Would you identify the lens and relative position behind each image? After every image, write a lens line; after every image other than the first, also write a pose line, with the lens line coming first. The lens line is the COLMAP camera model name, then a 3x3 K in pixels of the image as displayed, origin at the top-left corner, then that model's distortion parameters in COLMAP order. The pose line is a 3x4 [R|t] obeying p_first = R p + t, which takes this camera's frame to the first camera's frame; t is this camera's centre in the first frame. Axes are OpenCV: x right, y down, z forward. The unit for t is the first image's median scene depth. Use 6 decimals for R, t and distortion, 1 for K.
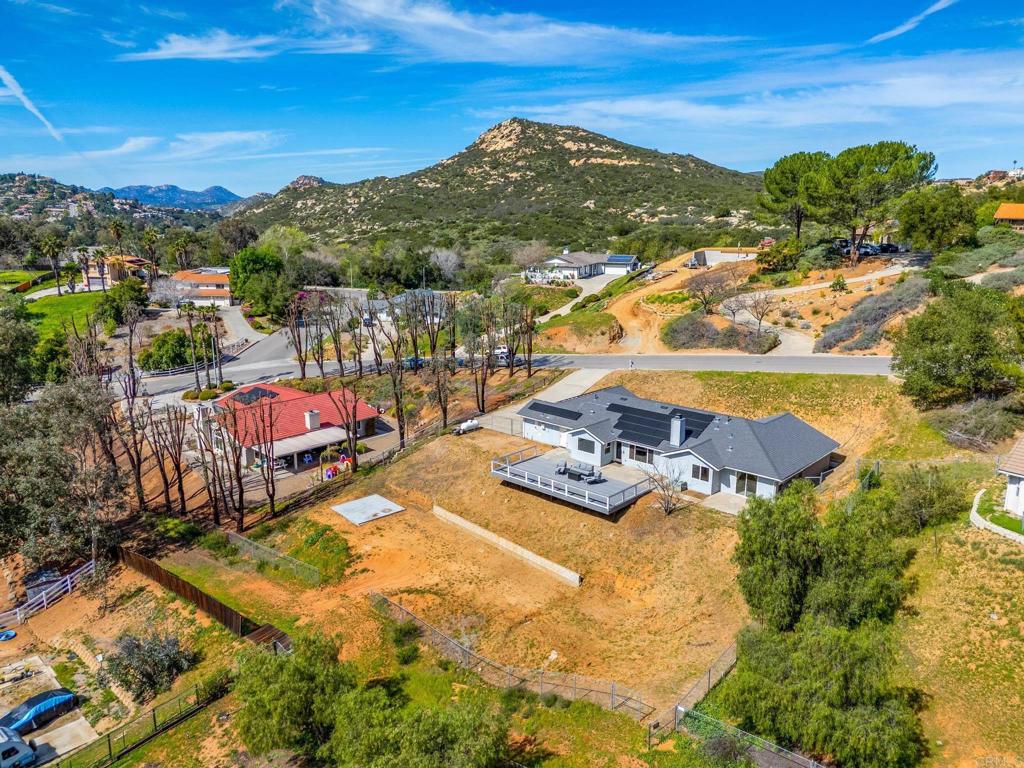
lens RADIAL K [[752.1, 0, 512.0], [0, 752.1, 384.0], [0, 0, 1]] dist [0.062247, -0.042778]
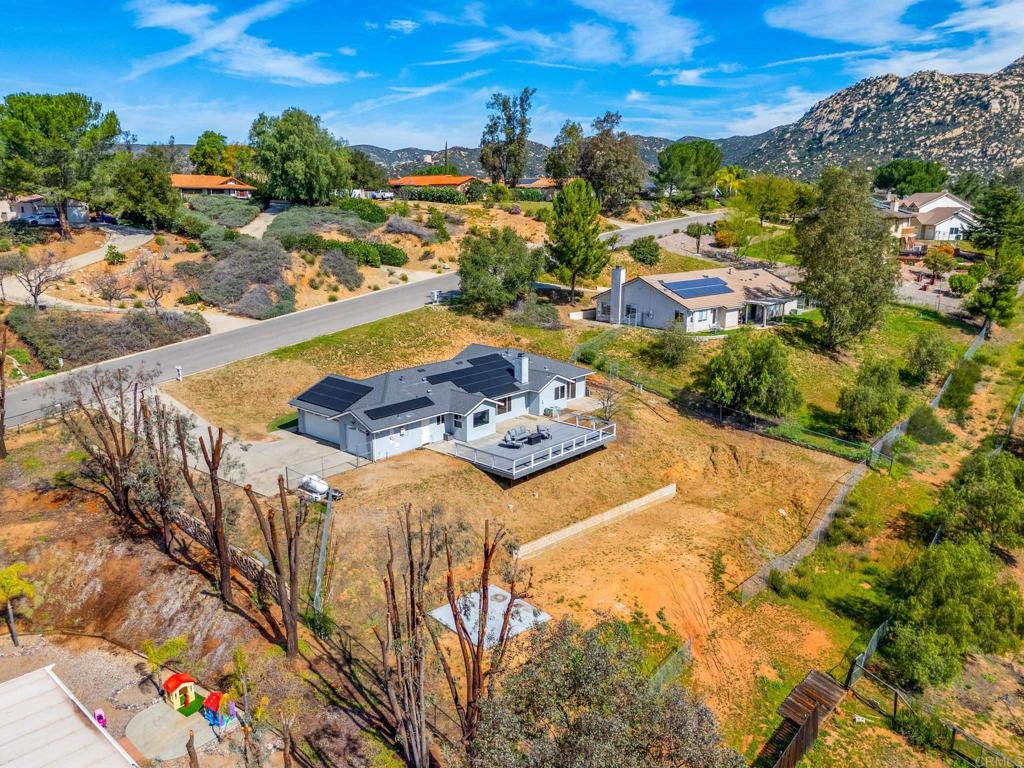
lens RADIAL K [[752.1, 0, 512.0], [0, 752.1, 384.0], [0, 0, 1]] dist [0.062247, -0.042778]
pose [[-0.012805, -0.232353, 0.972547, -0.750530], [0.226416, 0.946691, 0.229157, -0.150690], [-0.973947, 0.223134, 0.040486, 0.919996]]
